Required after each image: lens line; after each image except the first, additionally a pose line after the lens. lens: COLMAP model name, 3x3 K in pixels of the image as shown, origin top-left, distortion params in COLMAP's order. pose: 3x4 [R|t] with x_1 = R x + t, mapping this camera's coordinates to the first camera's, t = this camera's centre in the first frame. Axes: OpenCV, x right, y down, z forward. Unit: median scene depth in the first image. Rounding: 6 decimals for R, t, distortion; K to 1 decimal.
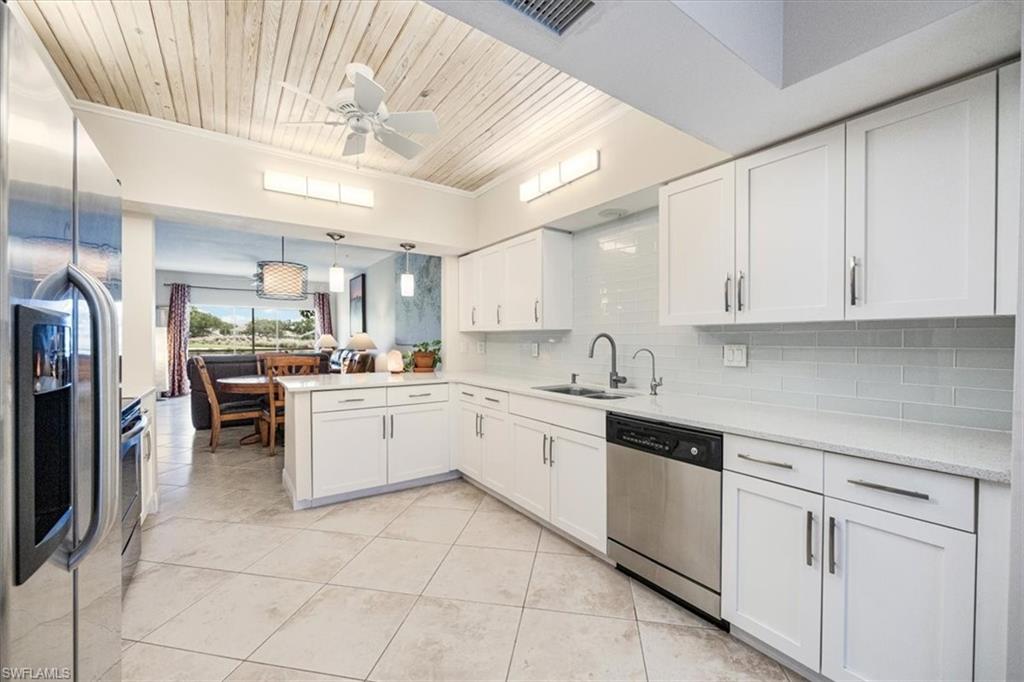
lens RADIAL K [[411.8, 0, 509.2], [0, 411.8, 342.4], [0, 0, 1]] dist [-0.001134, -0.000081]
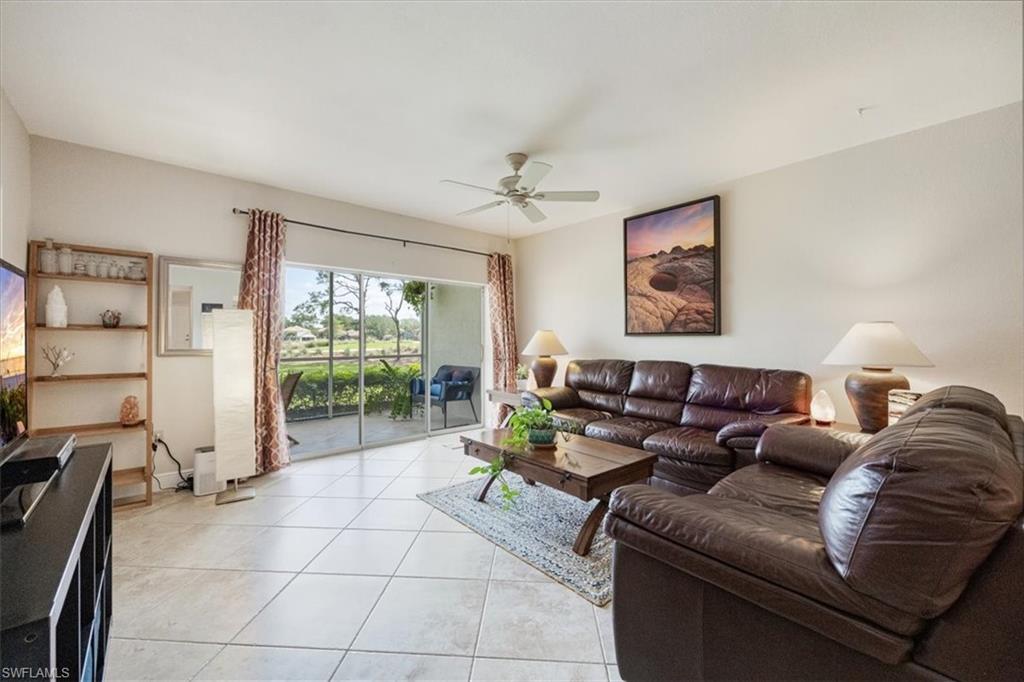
lens RADIAL K [[407.9, 0, 511.8], [0, 407.9, 339.1], [0, 0, 1]] dist [-0.001647, 0.000023]
pose [[0.992957, -0.001365, 0.118469, -1.652090], [0.002369, 0.999962, -0.008336, -0.012332], [-0.118454, 0.008558, 0.992923, 1.520630]]
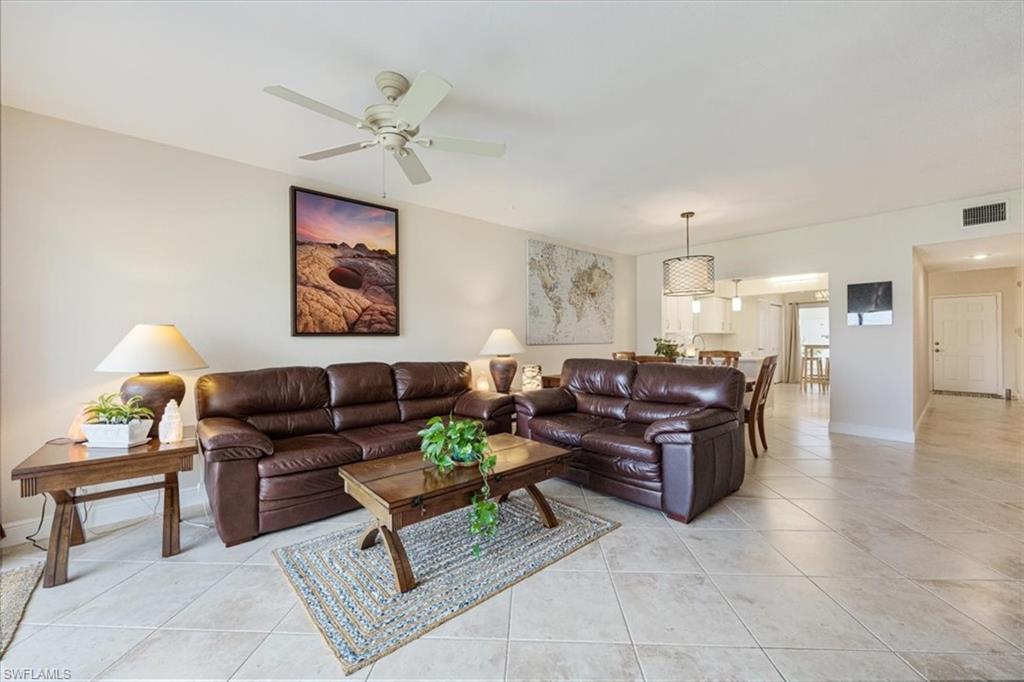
lens RADIAL K [[401.1, 0, 512.0], [0, 401.1, 341.0], [0, 0, 1]] dist [0.000065, 0.000089]
pose [[-0.125663, -0.006214, 0.992054, -2.239617], [0.015316, 0.999849, 0.008203, -0.019699], [-0.991955, 0.016225, -0.125549, 2.404706]]
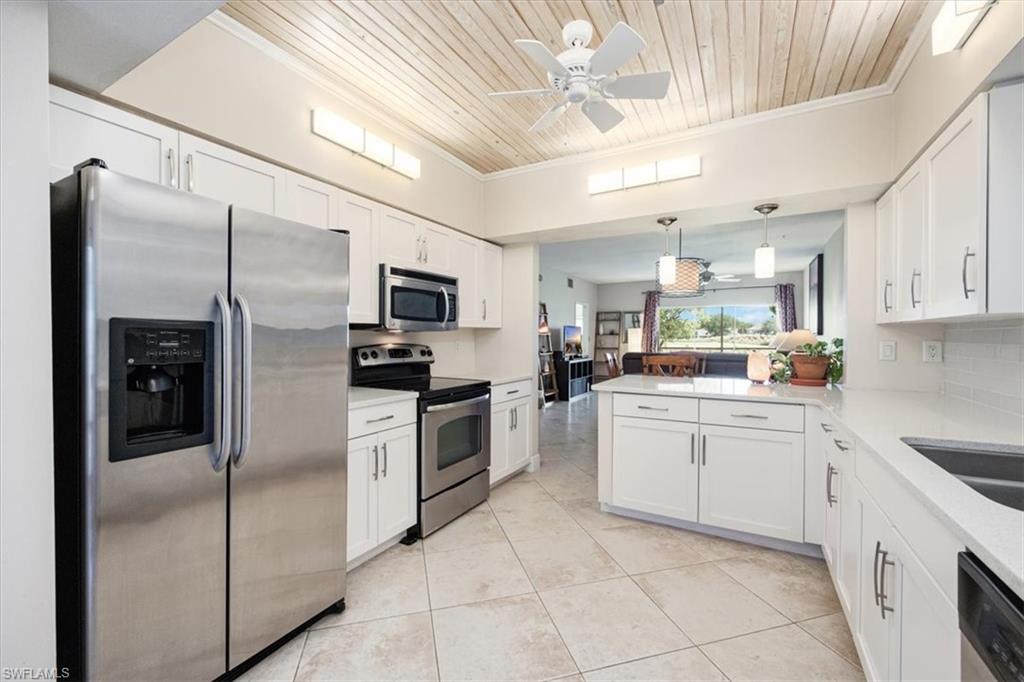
lens RADIAL K [[417.1, 0, 513.2], [0, 417.1, 339.6], [0, 0, 1]] dist [-0.002641, -0.000127]
pose [[0.441419, 0.002505, -0.897297, 0.258005], [-0.005967, 0.999982, -0.000144, -0.000631], [0.897281, 0.005418, 0.441427, 0.334961]]
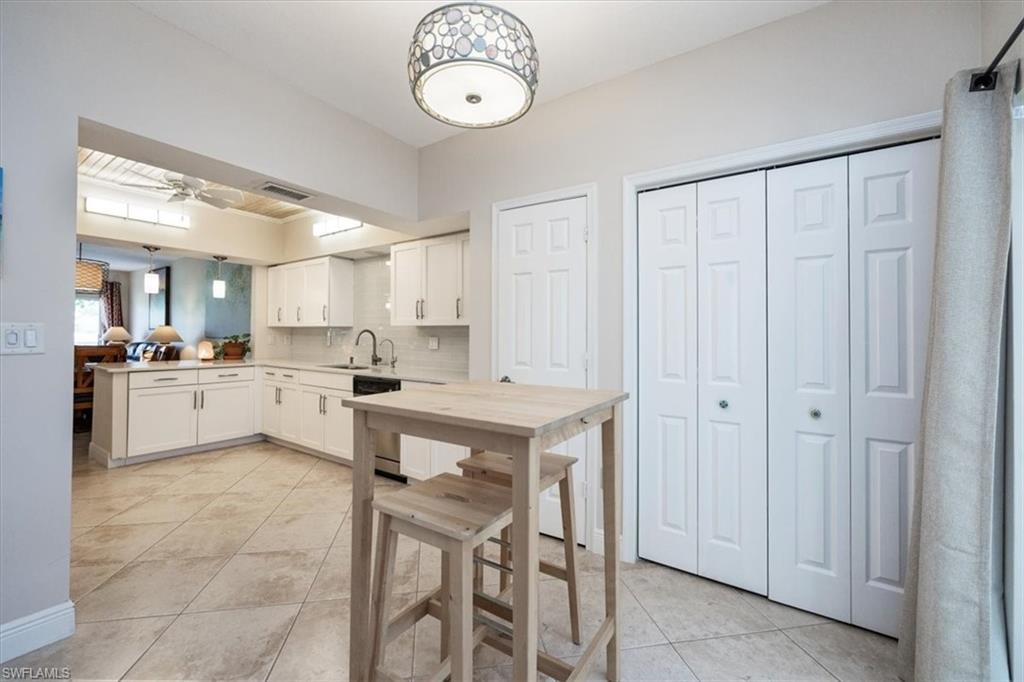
lens RADIAL K [[417.5, 0, 505.4], [0, 417.5, 324.2], [0, 0, 1]] dist [-0.003282, -0.000116]
pose [[0.936378, 0.013230, 0.350744, 0.145792], [-0.002801, 0.999539, -0.030224, 0.003271], [-0.350983, 0.027319, 0.935983, -0.572586]]
